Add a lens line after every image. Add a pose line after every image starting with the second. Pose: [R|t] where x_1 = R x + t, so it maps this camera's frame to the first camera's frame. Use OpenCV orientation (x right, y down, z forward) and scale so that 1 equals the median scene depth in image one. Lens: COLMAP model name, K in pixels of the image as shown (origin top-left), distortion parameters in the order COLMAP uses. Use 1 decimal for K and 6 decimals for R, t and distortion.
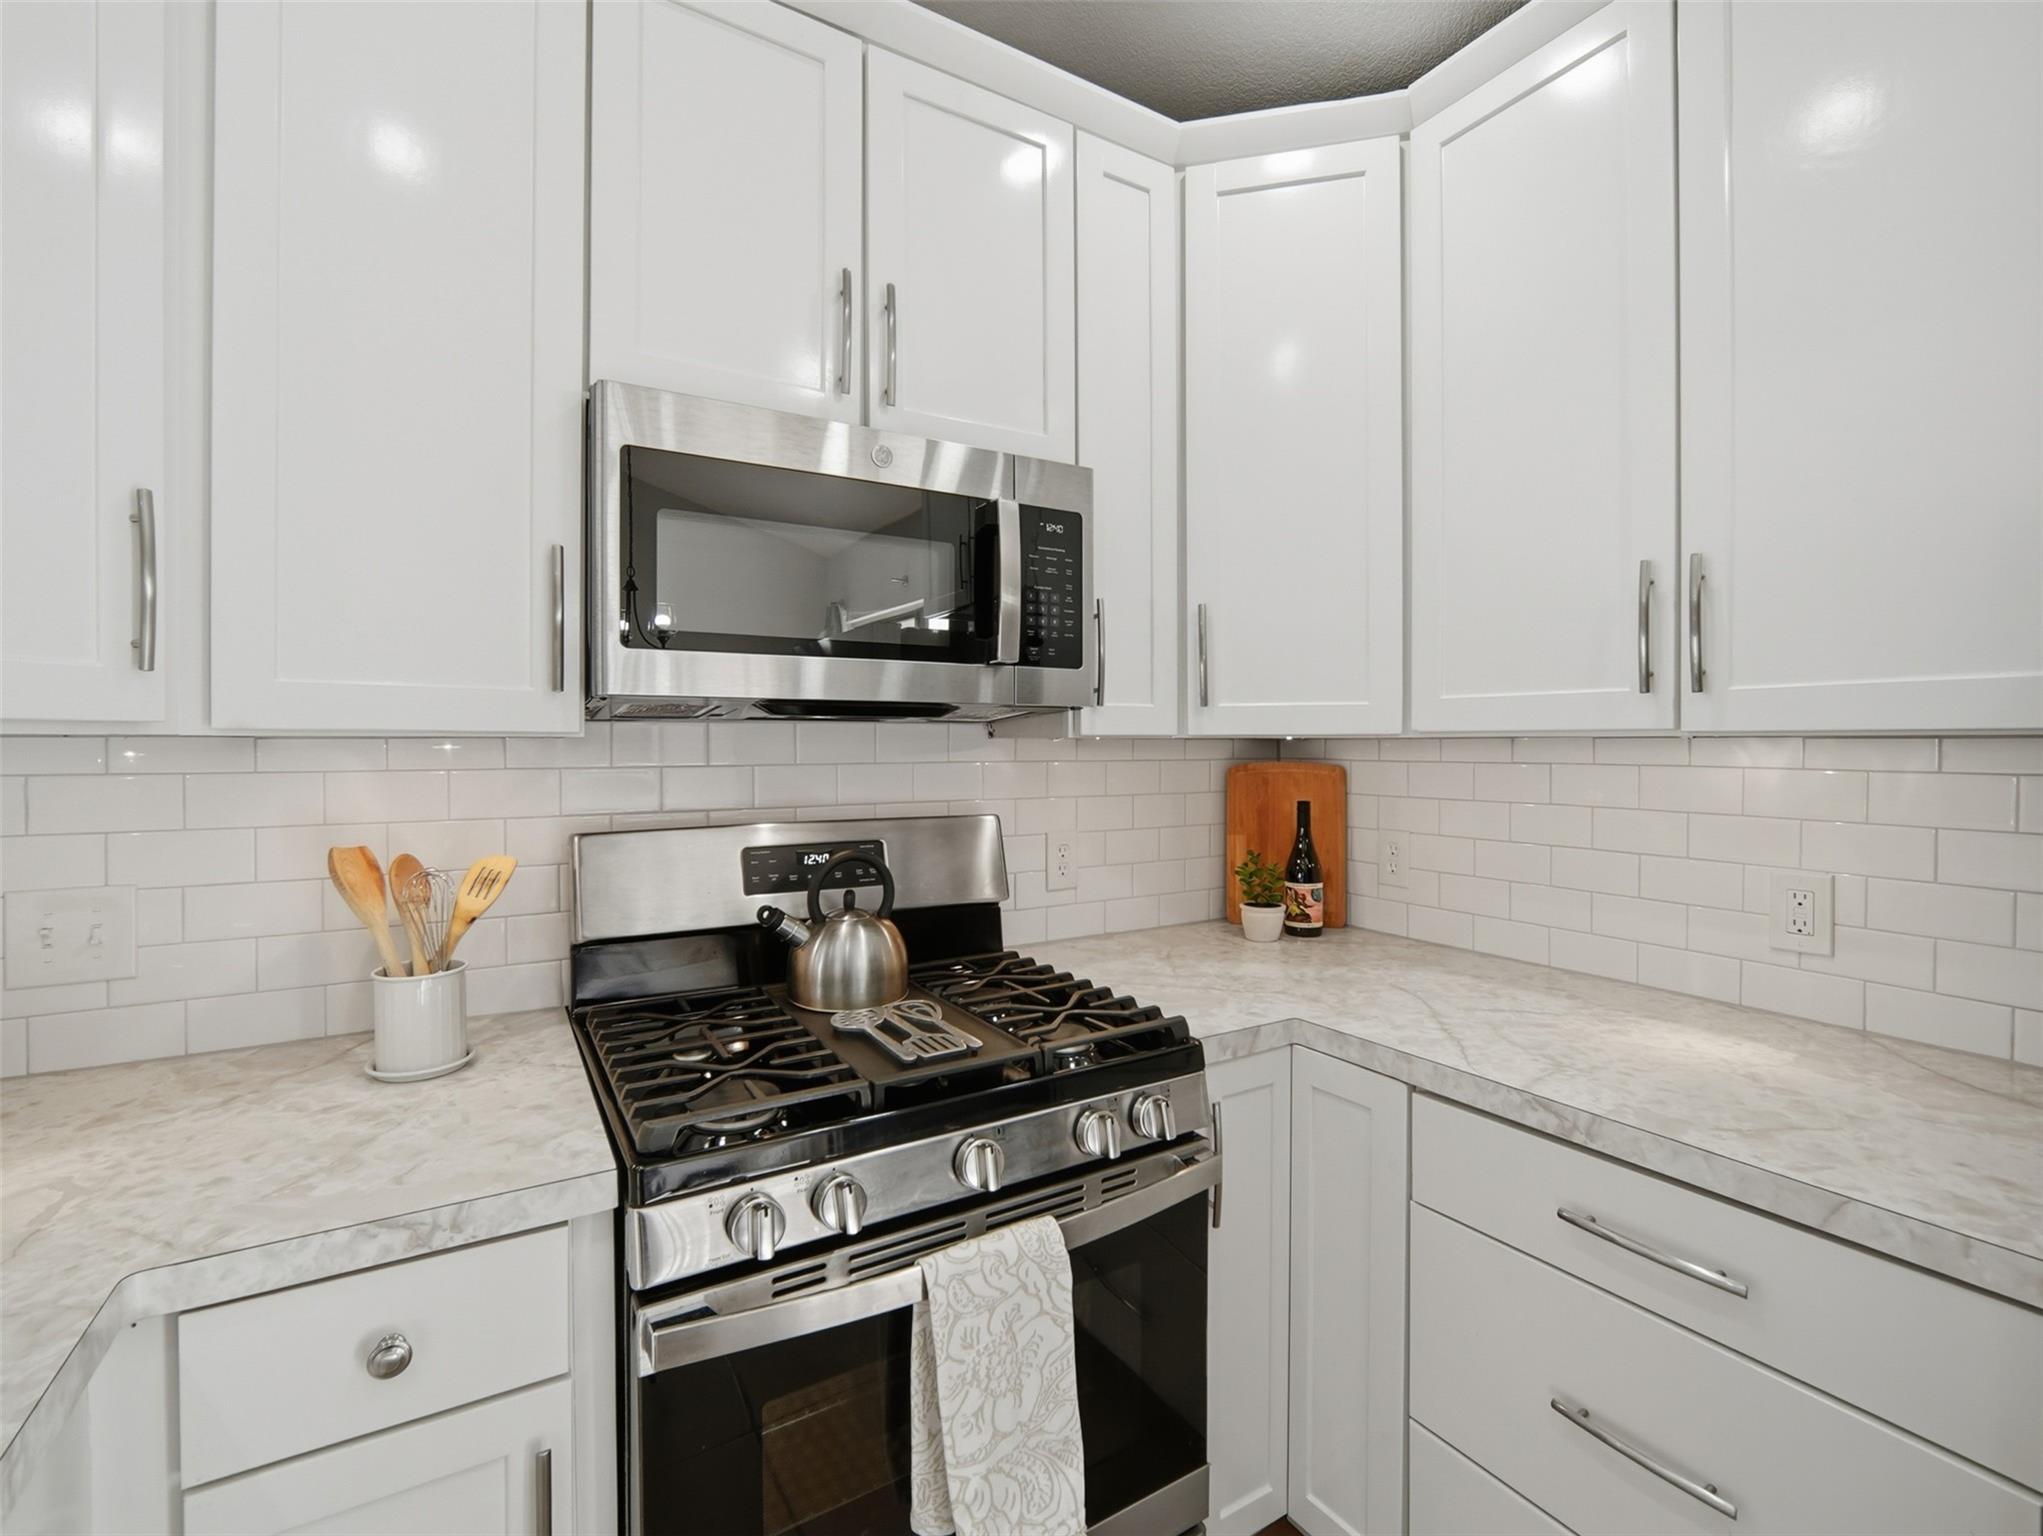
lens RADIAL K [[929.2, 0, 1028.7], [0, 929.2, 742.9], [0, 0, 1]] dist [-0.017429, 0.003716]
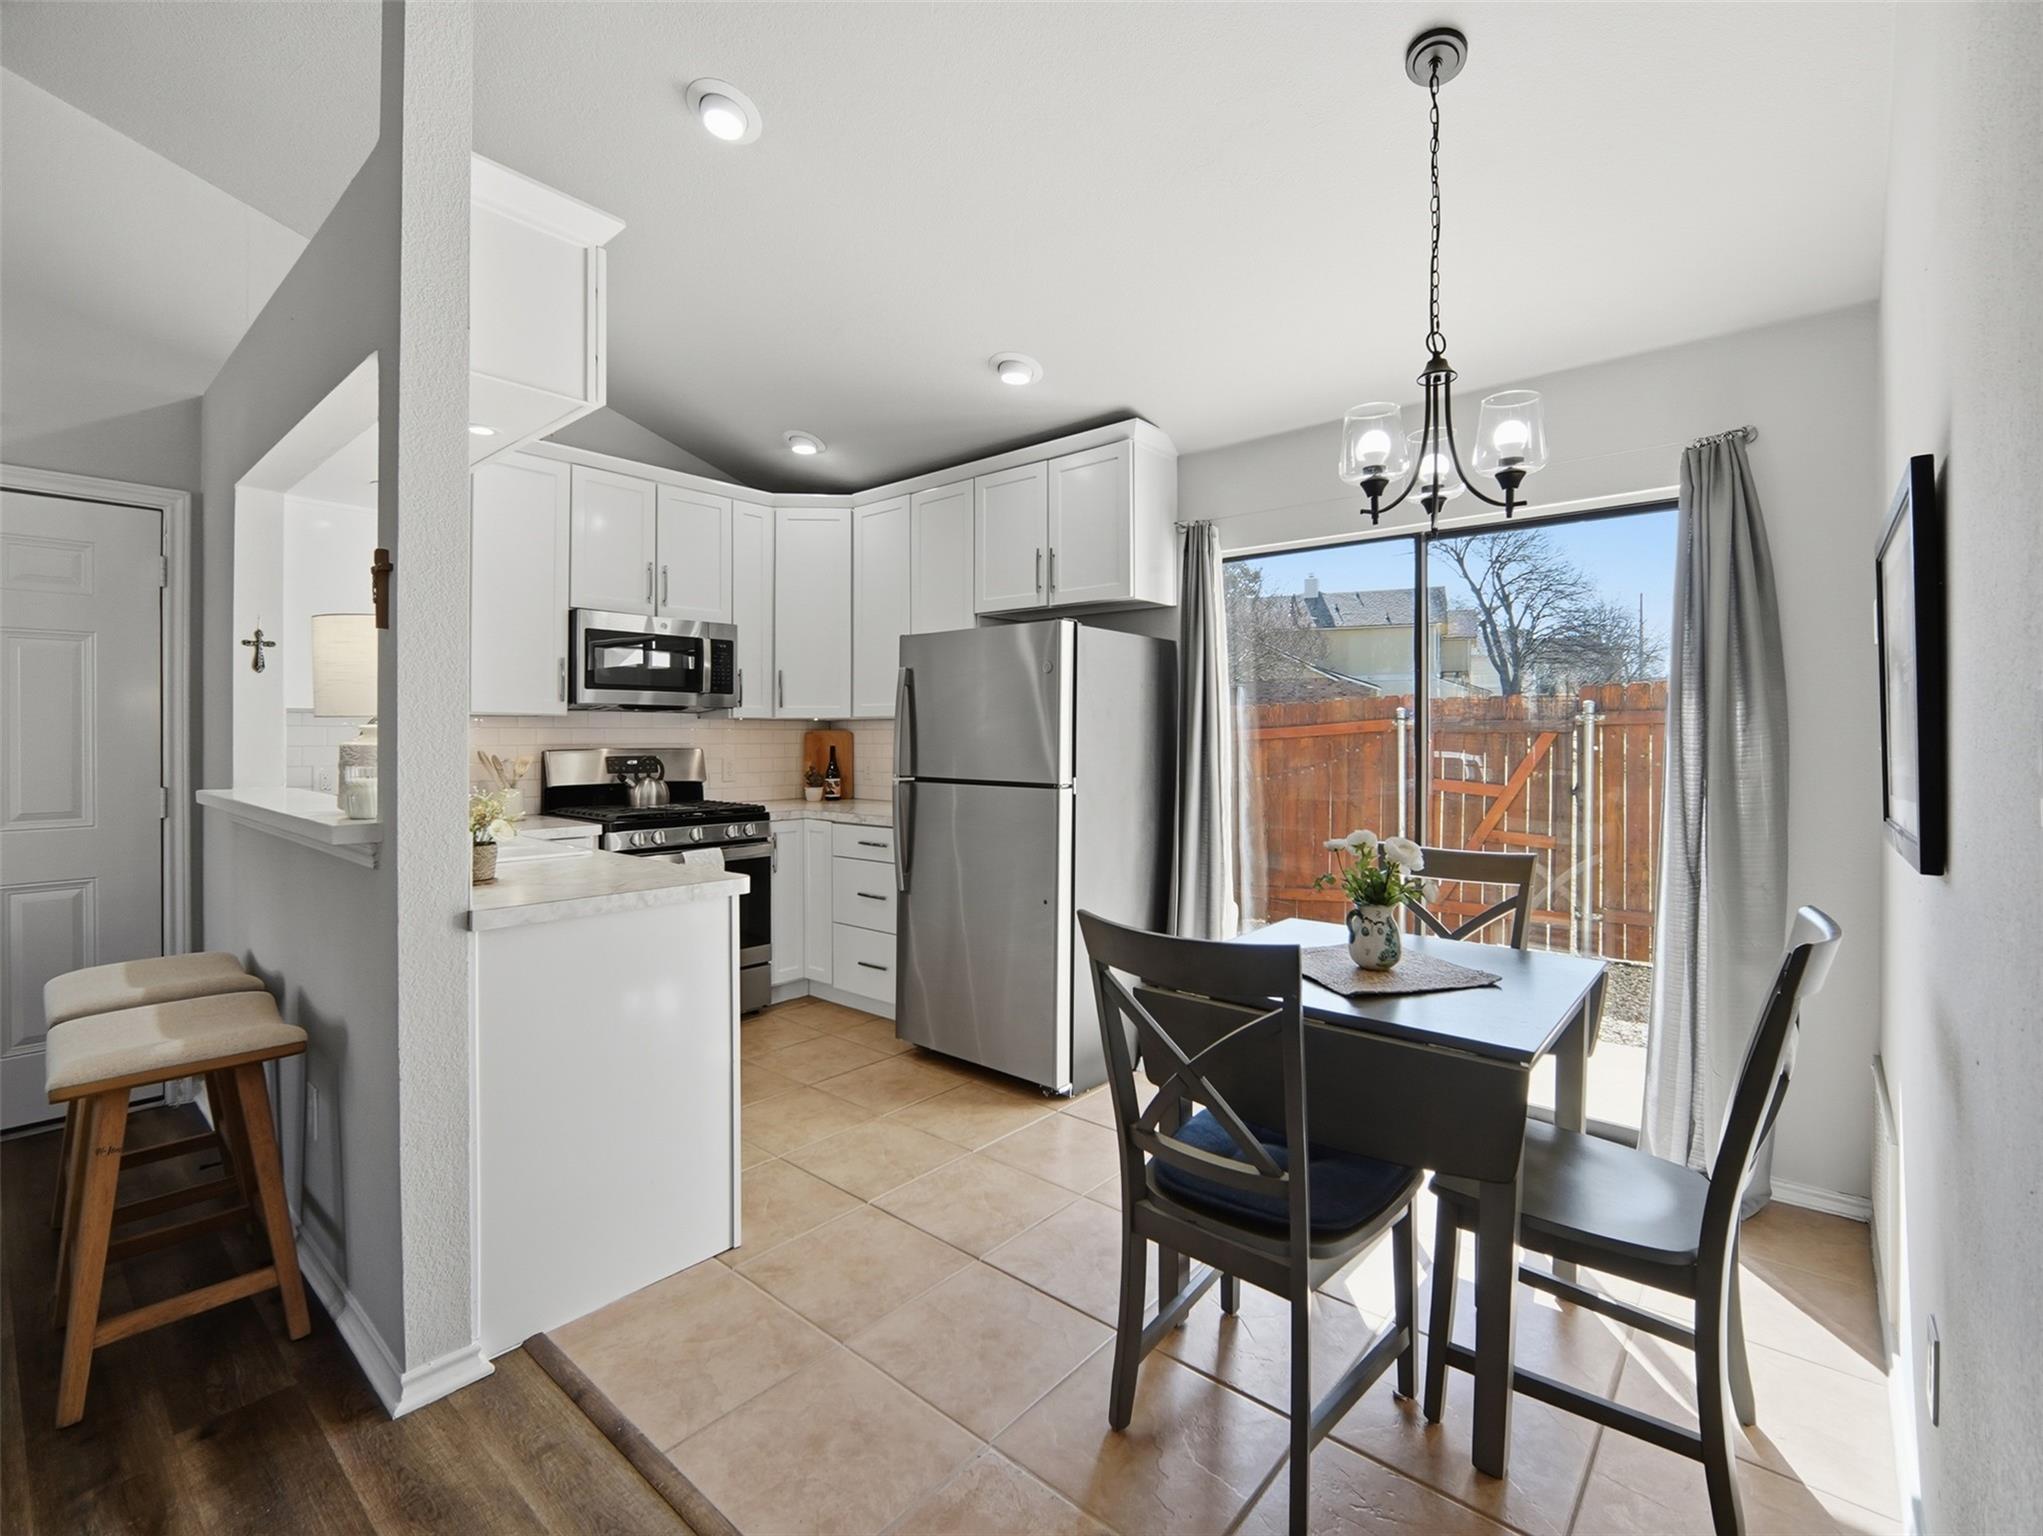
lens RADIAL K [[929.2, 0, 1025.2], [0, 929.2, 736.1], [0, 0, 1]] dist [-0.017429, 0.003716]
pose [[0.952762, 0.001162, 0.303717, 0.051927], [-0.000596, 0.999998, -0.001957, 0.061531], [-0.303719, 0.001684, 0.952760, -2.238425]]
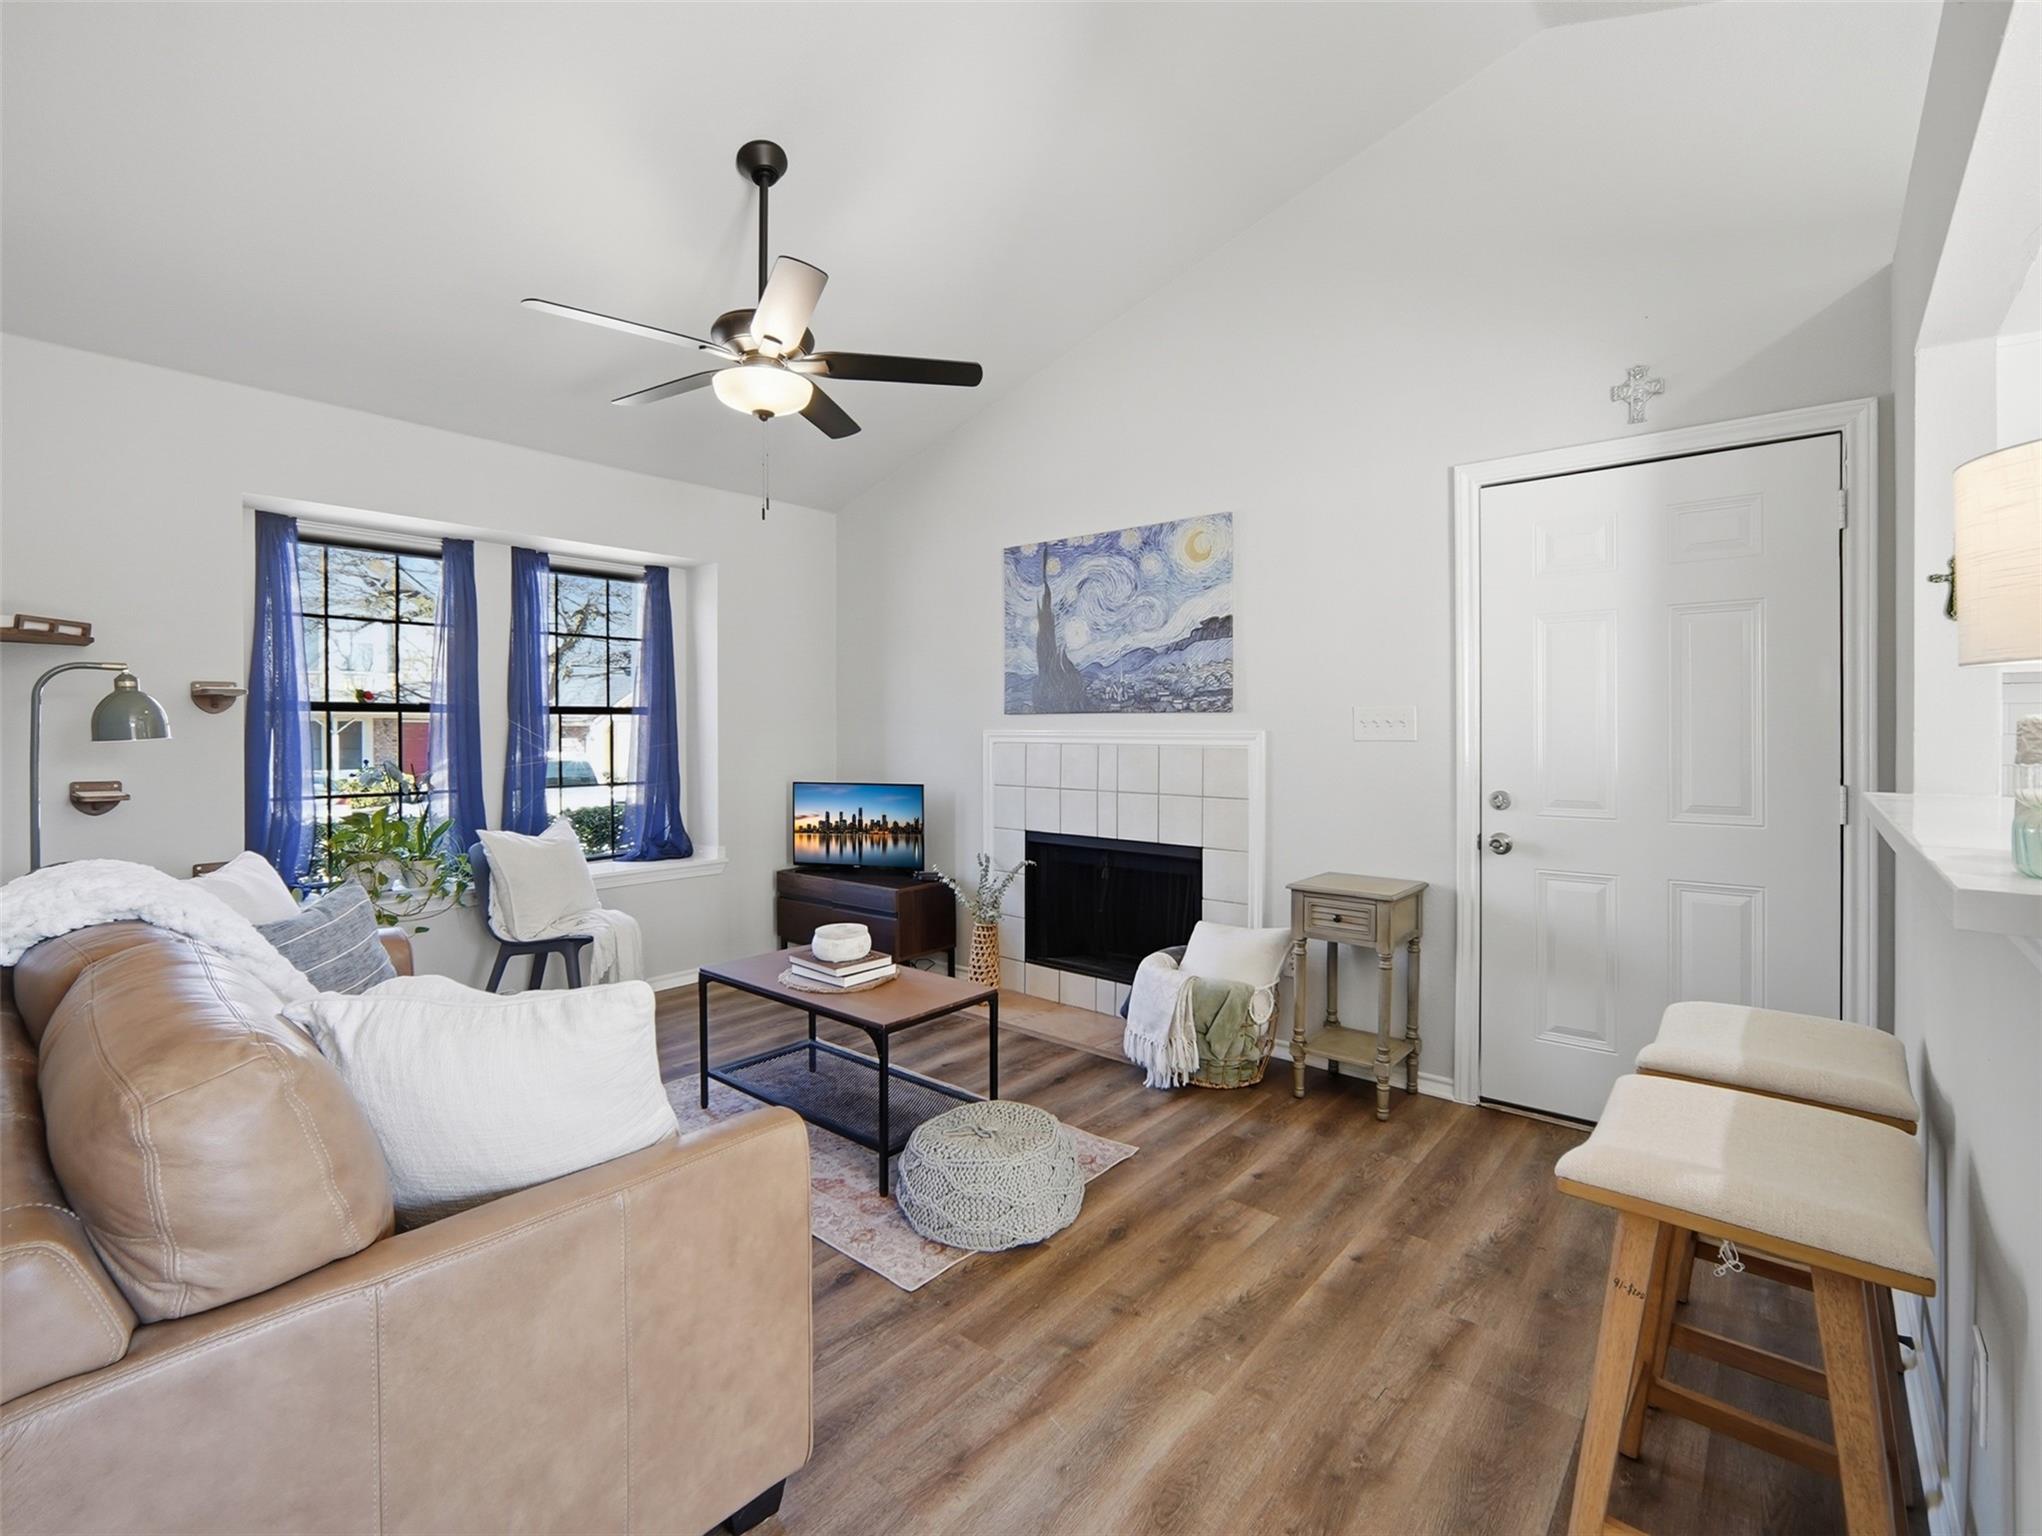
lens RADIAL K [[924.1, 0, 1022.2], [0, 924.1, 737.2], [0, 0, 1]] dist [-0.018245, 0.001546]
pose [[0.314182, 0.007869, -0.949330, -0.113667], [-0.004363, 0.999967, 0.006845, 0.086223], [0.949353, 0.001992, 0.314206, -1.485905]]
